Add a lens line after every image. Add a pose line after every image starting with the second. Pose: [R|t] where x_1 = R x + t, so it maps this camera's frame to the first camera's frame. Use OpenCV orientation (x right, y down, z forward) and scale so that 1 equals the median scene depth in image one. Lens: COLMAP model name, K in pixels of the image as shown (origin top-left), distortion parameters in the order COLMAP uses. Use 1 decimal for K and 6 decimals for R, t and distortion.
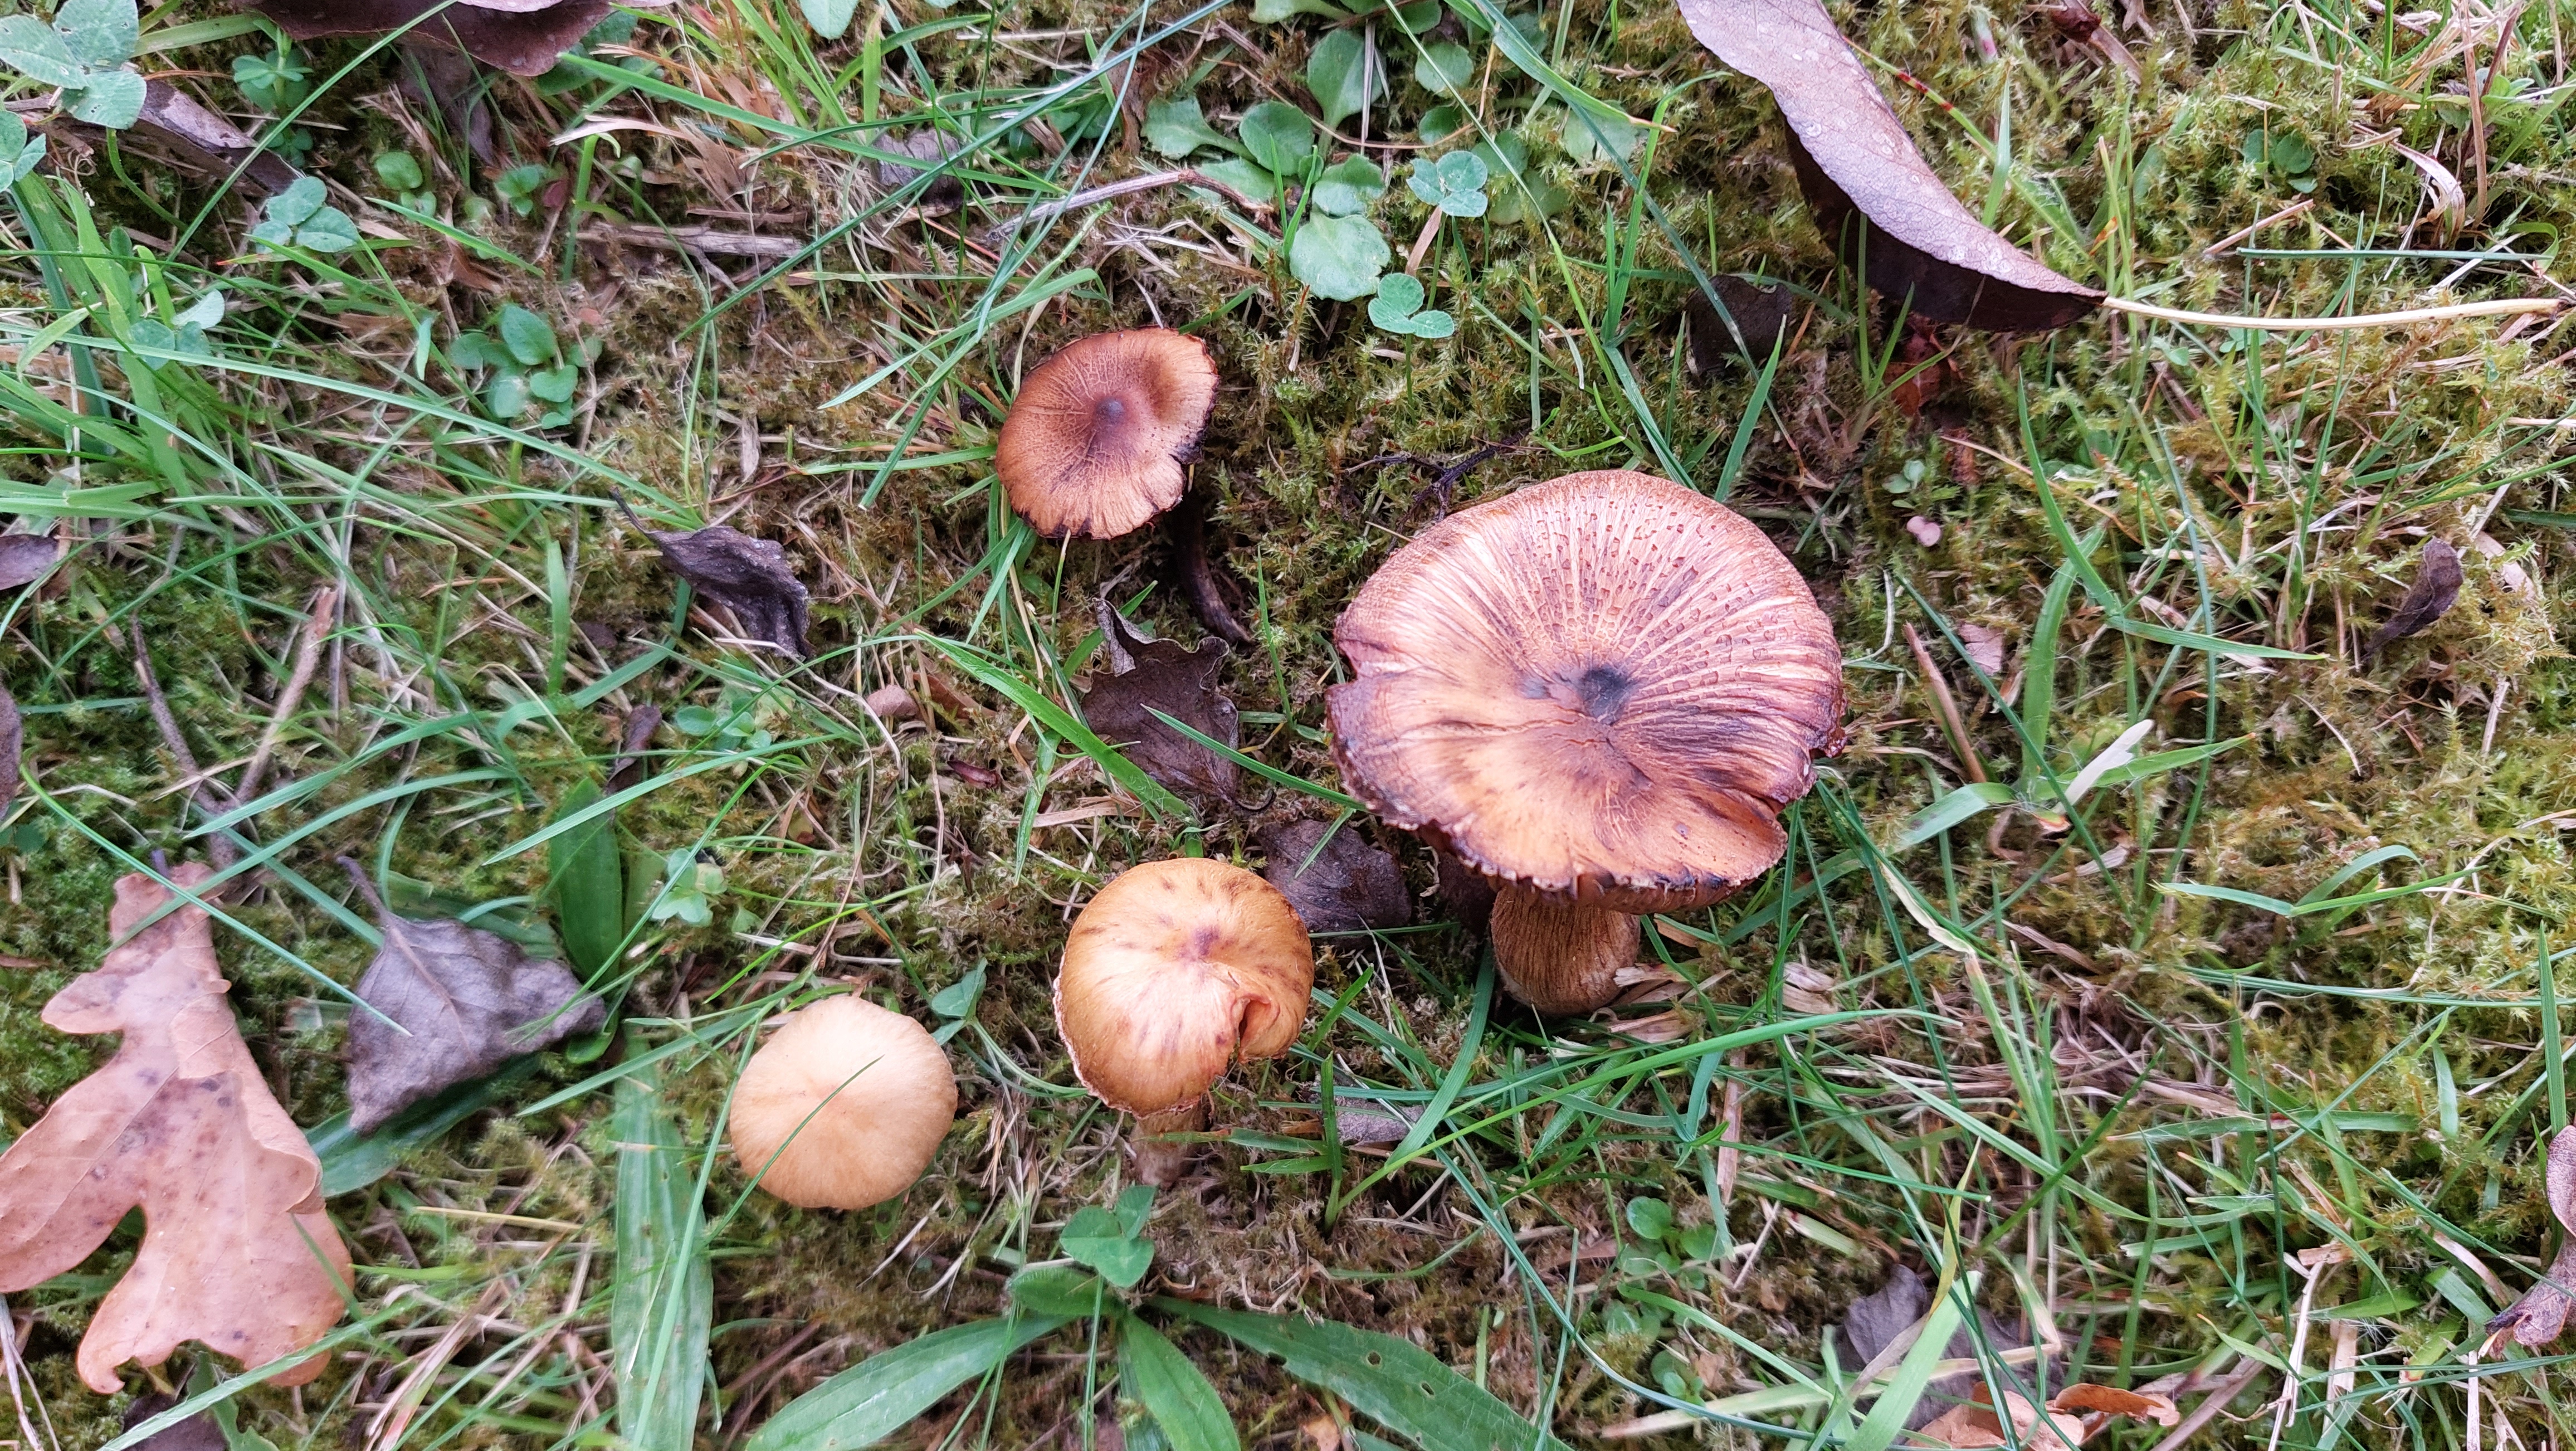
lens RADIAL K [[1796.1, 0, 1288.0], [0, 1796.1, 725.5], [0, 0, 1]] dist [-0.002193, -0.001367]
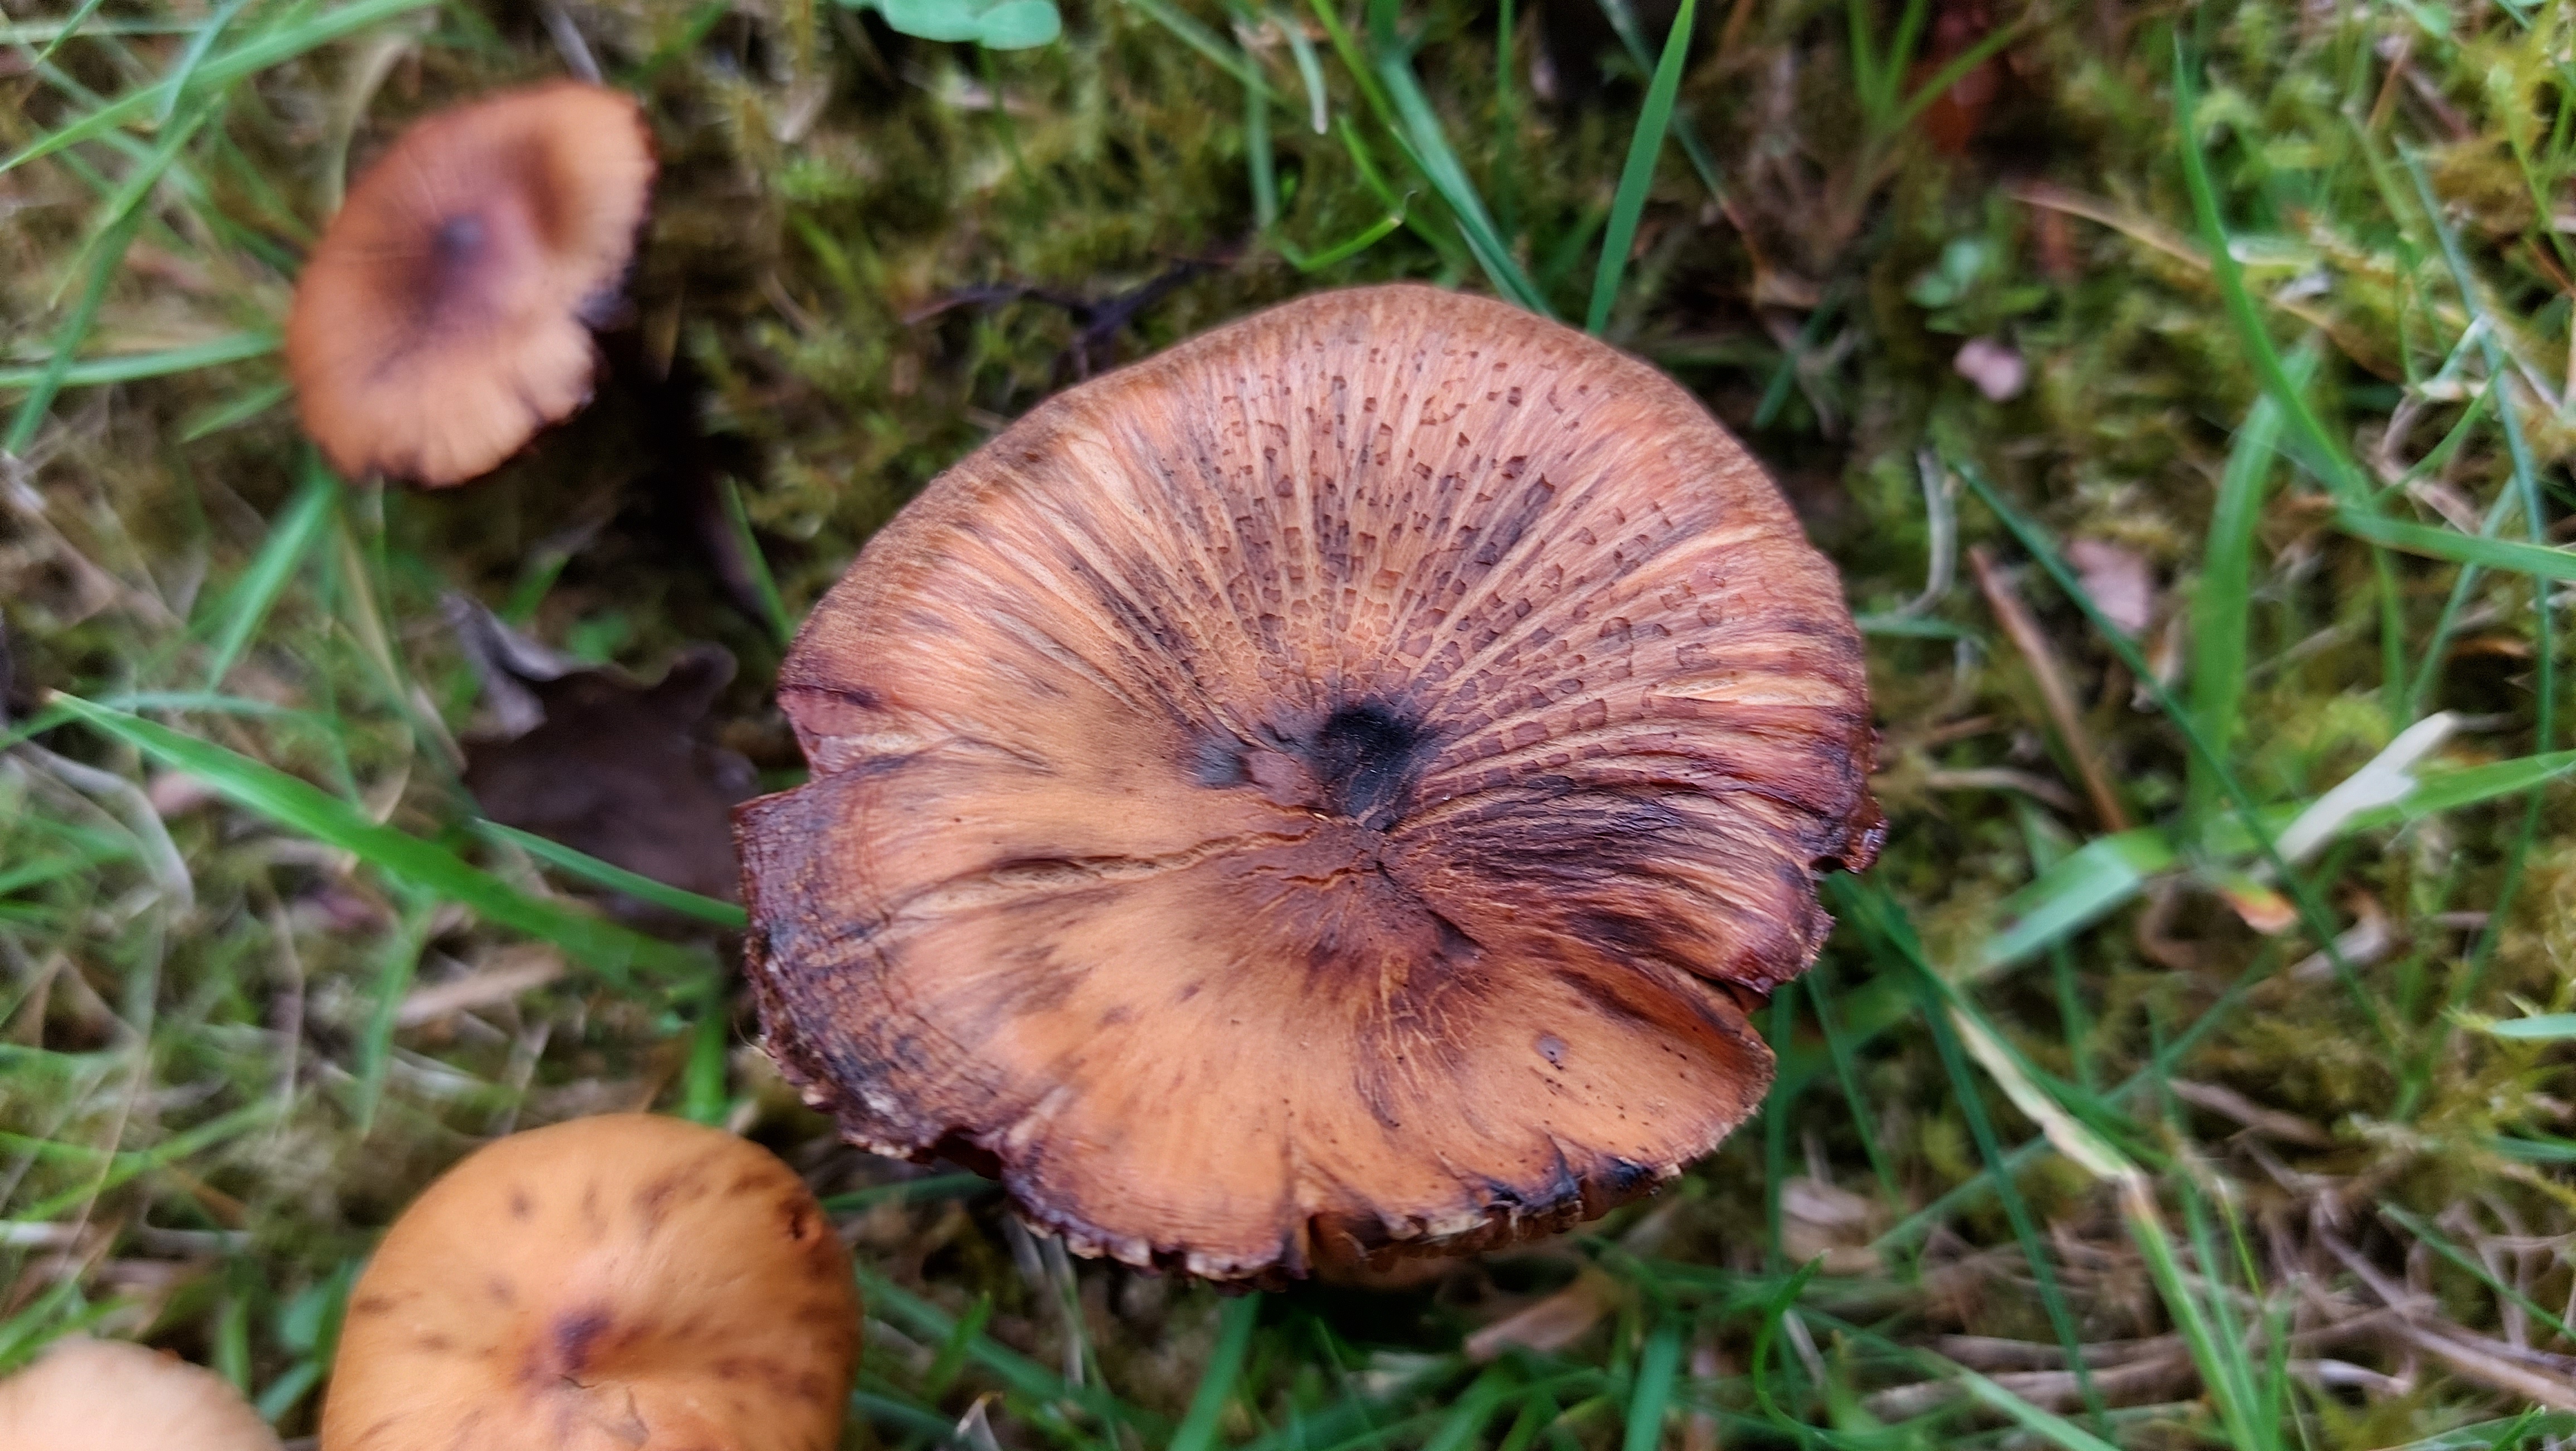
lens RADIAL K [[1789.3, 0, 1371.0], [0, 1789.3, 651.7], [0, 0, 1]] dist [0.007718, -0.106224]
pose [[0.996284, -0.068900, 0.051679, 0.138378], [0.067280, 0.997206, 0.032450, -0.054954], [-0.053771, -0.028852, 0.998136, 0.480636]]
